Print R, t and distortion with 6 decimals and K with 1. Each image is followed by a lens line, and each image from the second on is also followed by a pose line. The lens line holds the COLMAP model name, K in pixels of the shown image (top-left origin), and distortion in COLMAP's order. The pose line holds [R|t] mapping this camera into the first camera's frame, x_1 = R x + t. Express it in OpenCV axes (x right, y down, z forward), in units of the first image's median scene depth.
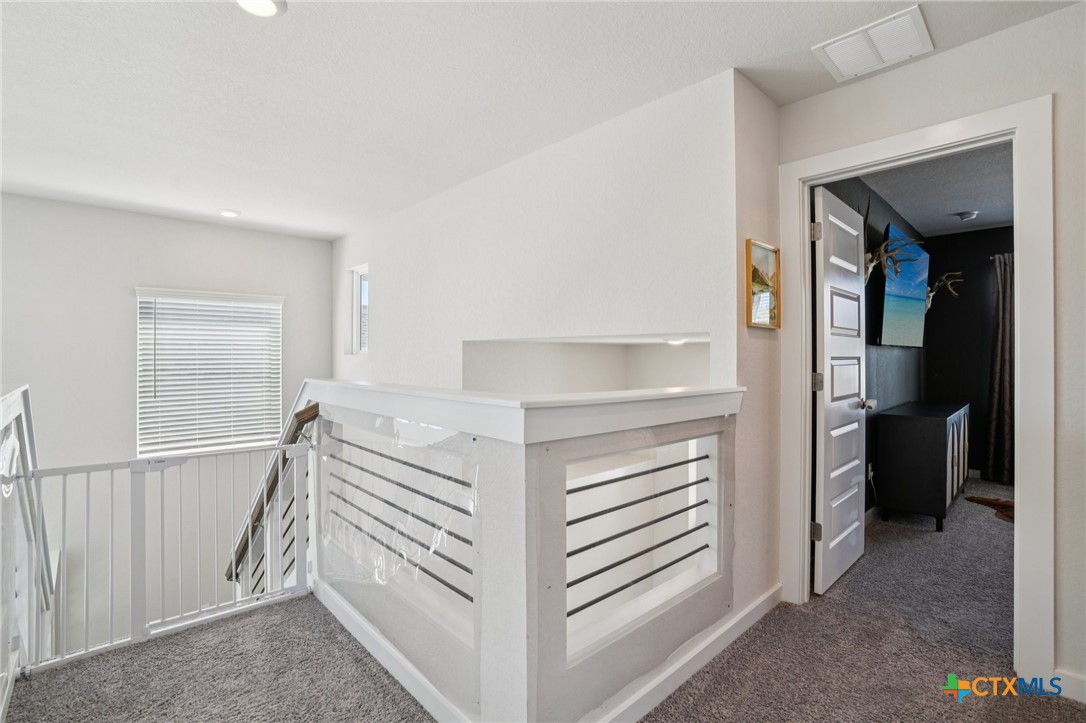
lens RADIAL K [[500.7, 0, 542.6], [0, 500.7, 355.4], [0, 0, 1]] dist [-0.051322, 0.015836]
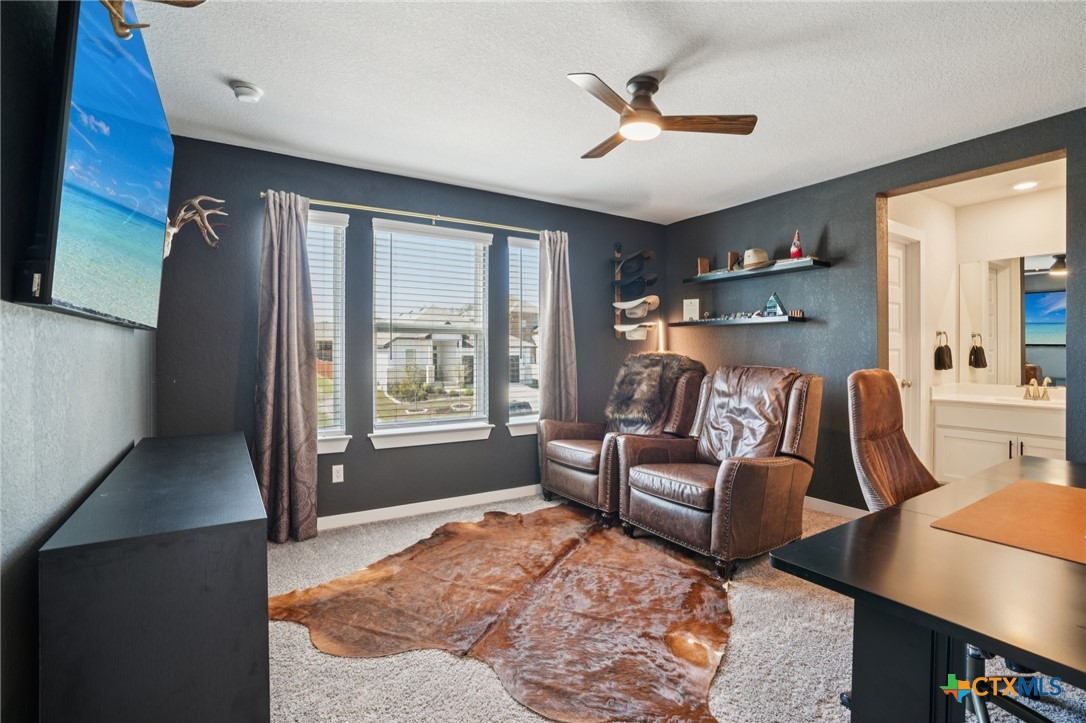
lens RADIAL K [[500.7, 0, 541.7], [0, 500.7, 351.9], [0, 0, 1]] dist [-0.051322, 0.015836]
pose [[0.192428, -0.002713, 0.981307, 0.369593], [-0.005930, 0.999975, 0.003927, 0.002733], [-0.981293, -0.006575, 0.192407, 0.523824]]
